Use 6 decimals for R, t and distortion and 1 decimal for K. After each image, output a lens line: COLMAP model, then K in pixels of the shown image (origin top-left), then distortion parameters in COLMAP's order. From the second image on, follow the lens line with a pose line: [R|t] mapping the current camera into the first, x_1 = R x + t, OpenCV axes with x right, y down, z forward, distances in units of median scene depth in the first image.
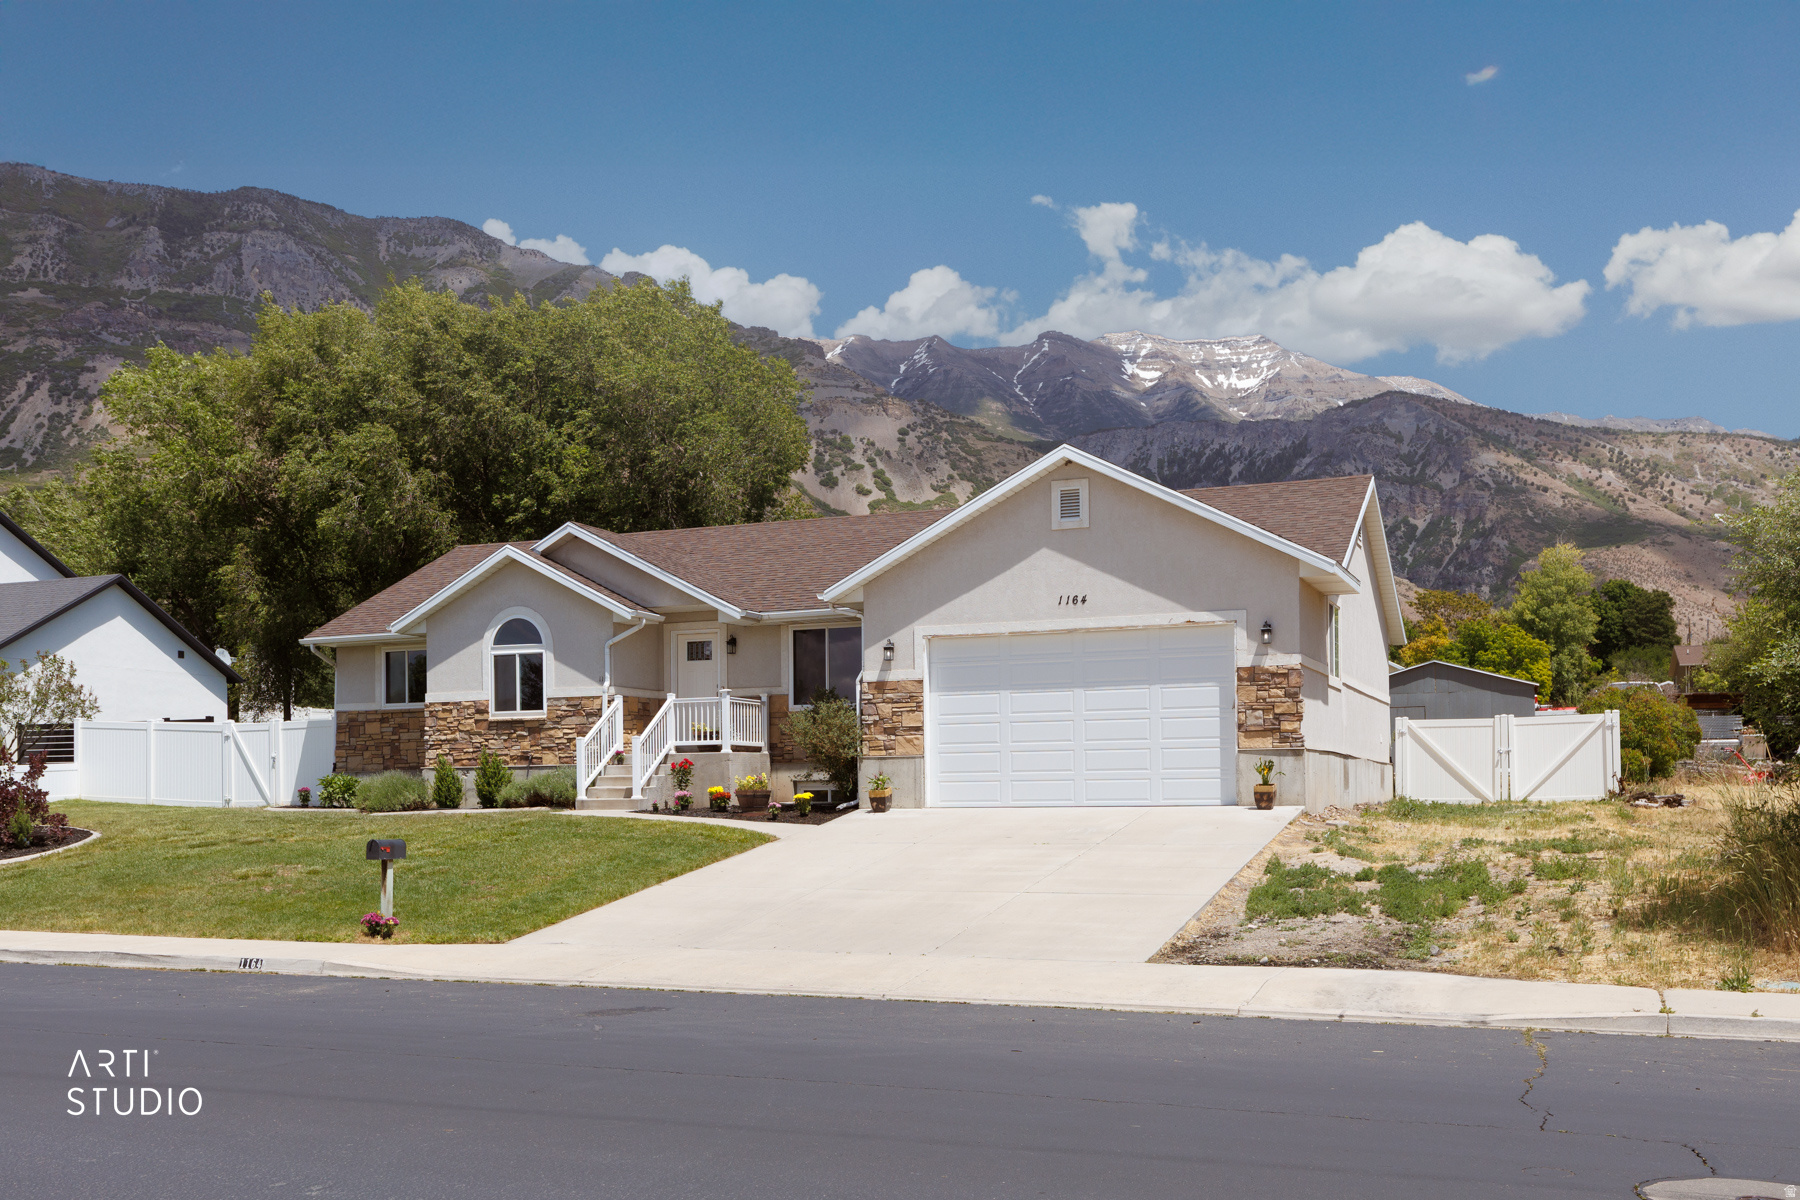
lens RADIAL K [[1750.8, 0, 900.0], [0, 1750.8, 600.0], [0, 0, 1]] dist [0.008690, 0.004000]
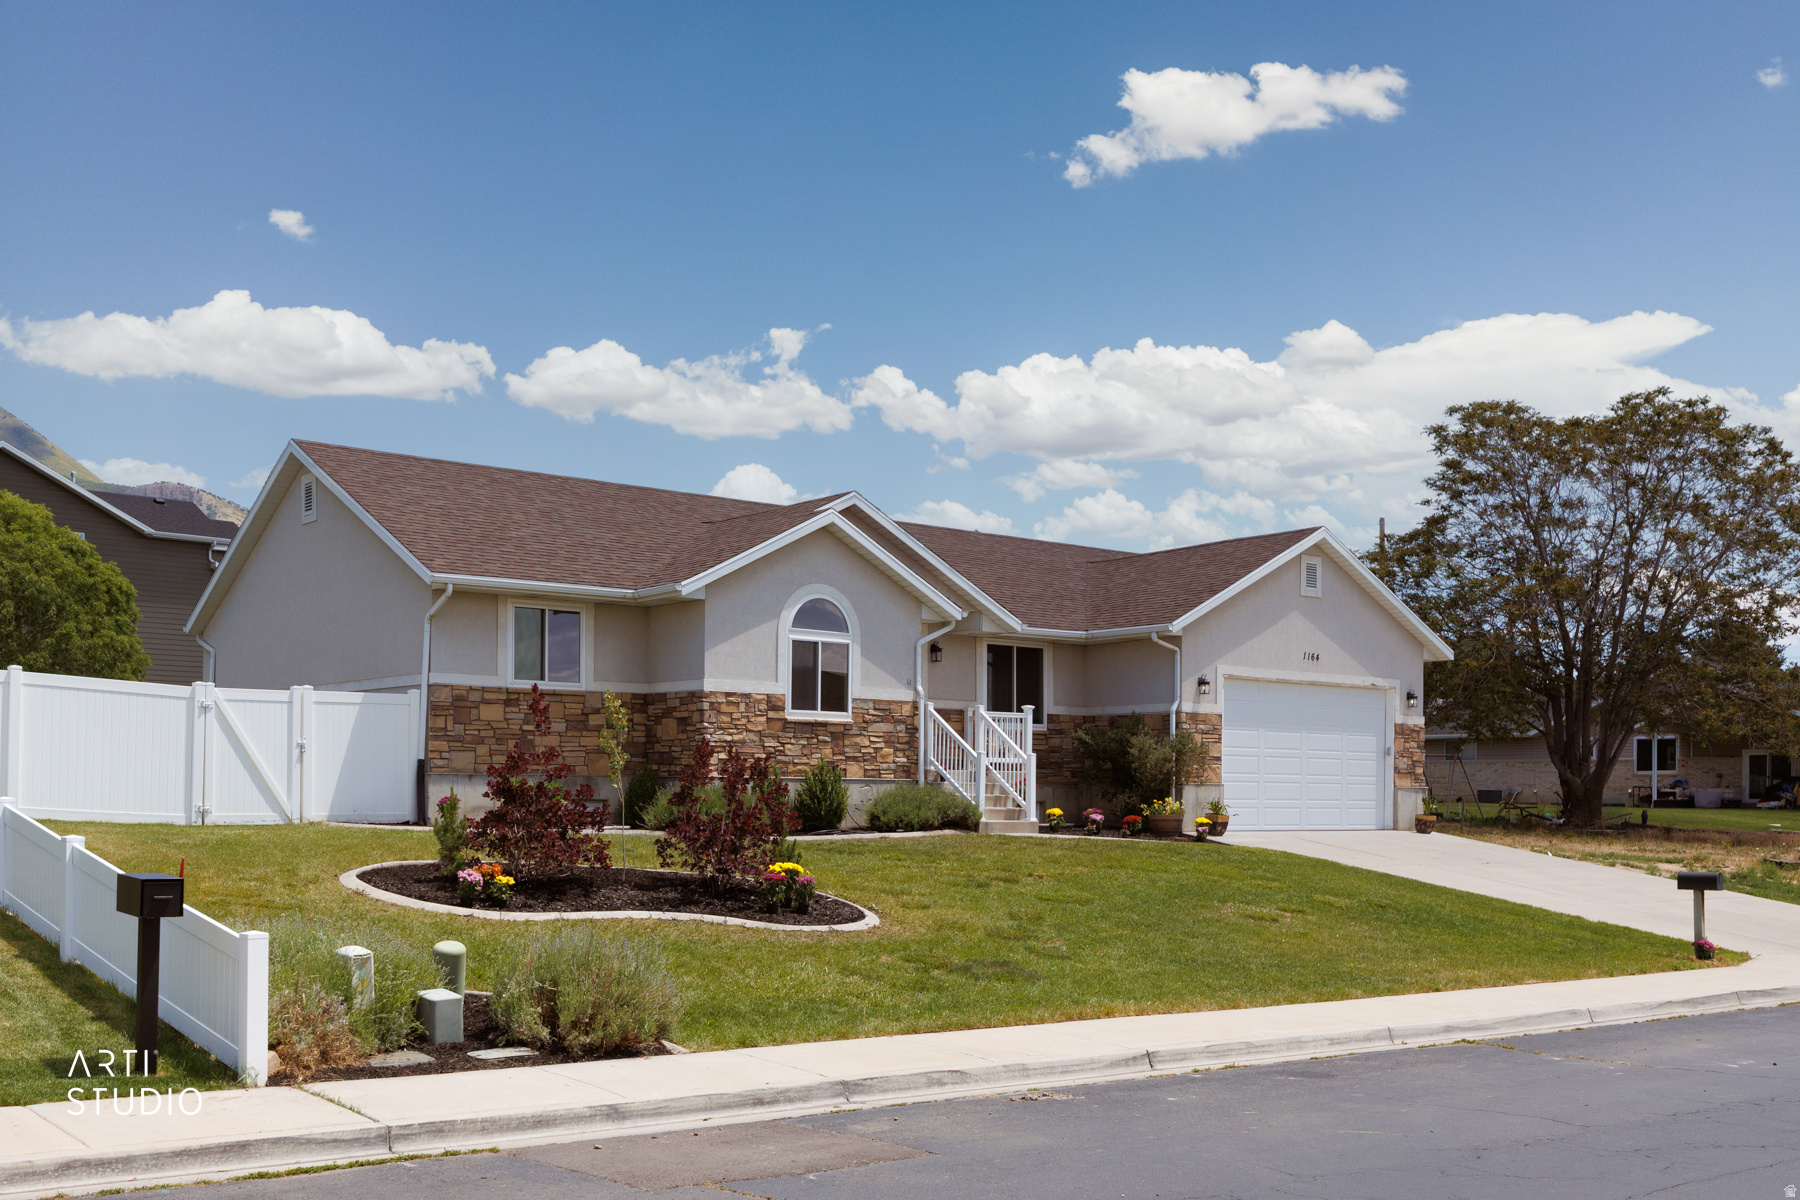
lens RADIAL K [[1877.5, 0, 900.0], [0, 1877.5, 600.0], [0, 0, 1]] dist [-0.010237, -0.004752]
pose [[0.453107, 0.106674, 0.885051, -0.993241], [-0.115943, 0.991434, -0.060138, 0.060616], [-0.883884, -0.075367, 0.461594, 0.566935]]
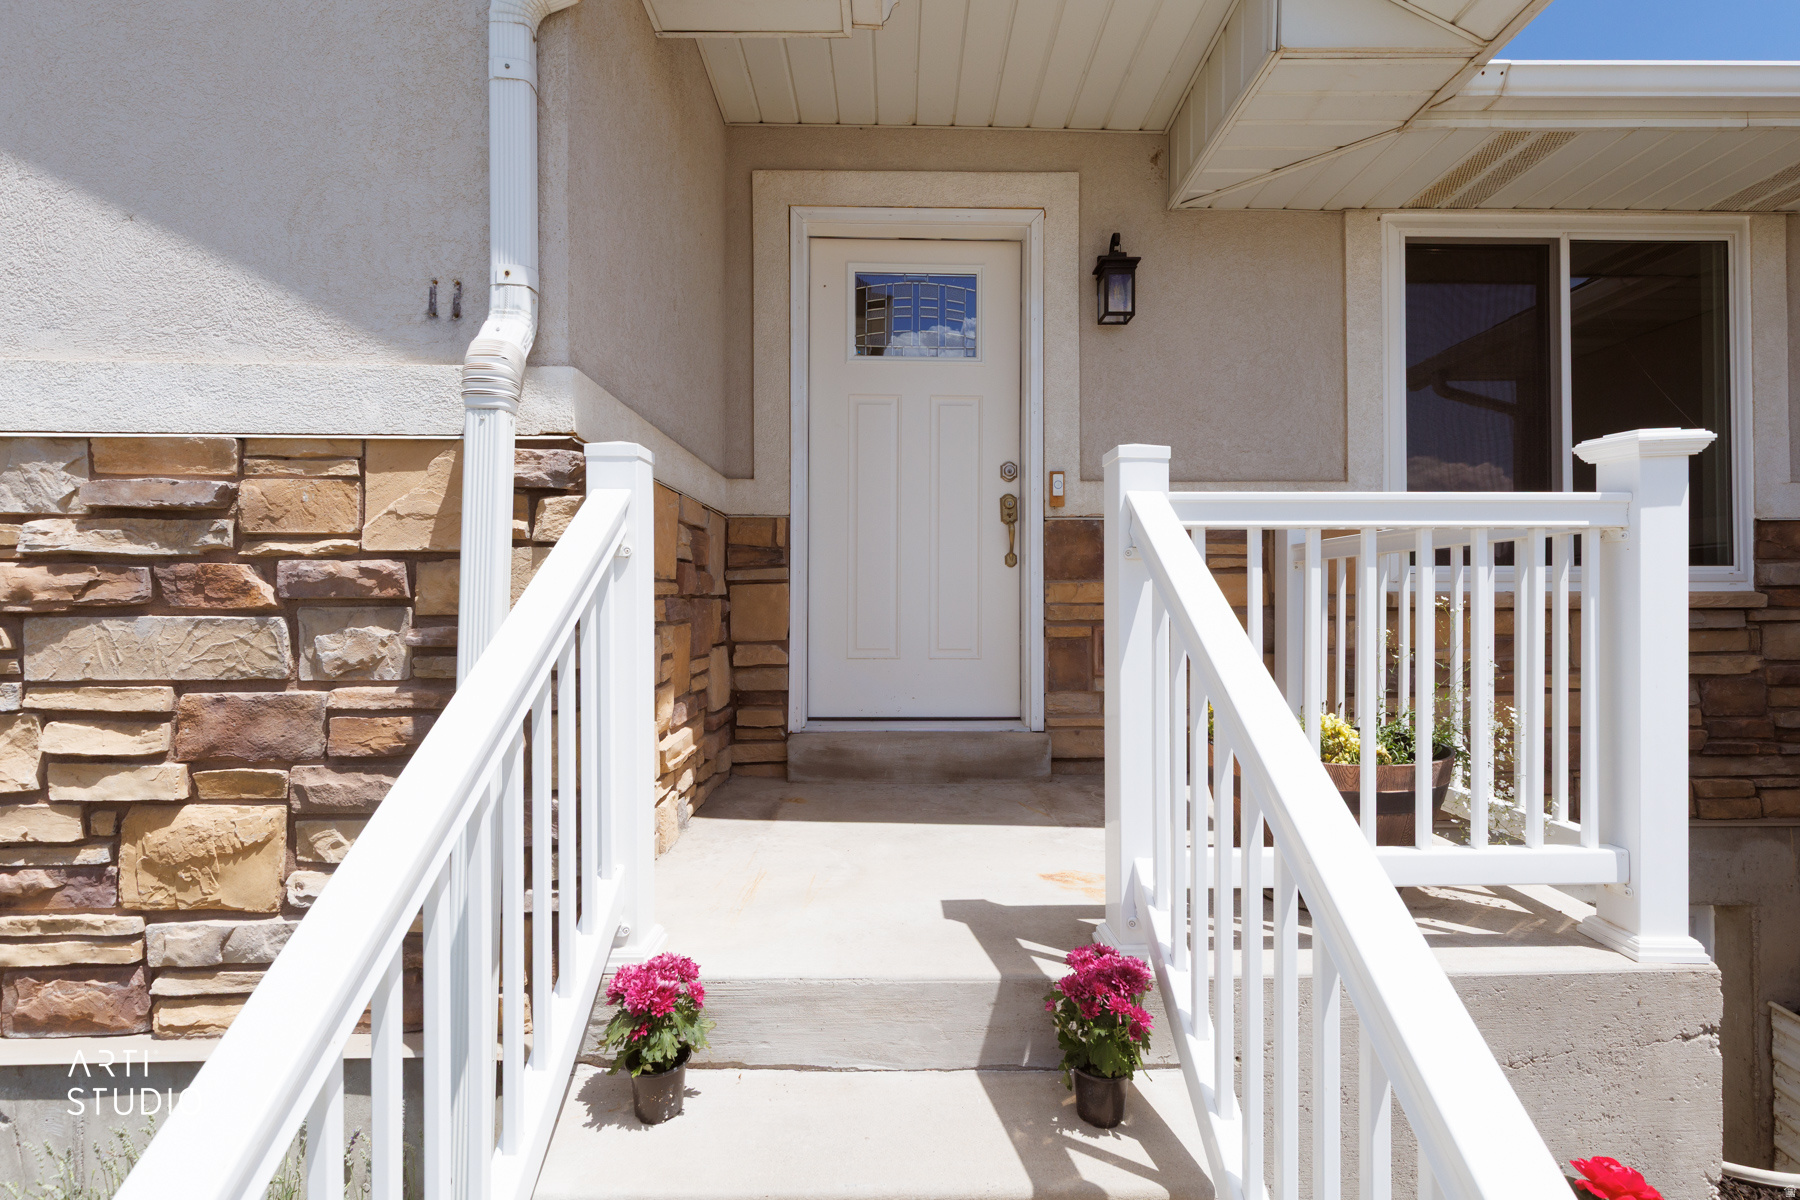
lens RADIAL K [[802.9, 0, 900.0], [0, 802.9, 600.0], [0, 0, 1]] dist [0.015156, -0.000393]
pose [[0.908391, 0.012329, 0.417940, -0.163165], [-0.048689, 0.995884, 0.076446, 0.058827], [-0.415277, -0.089792, 0.905252, 0.924576]]
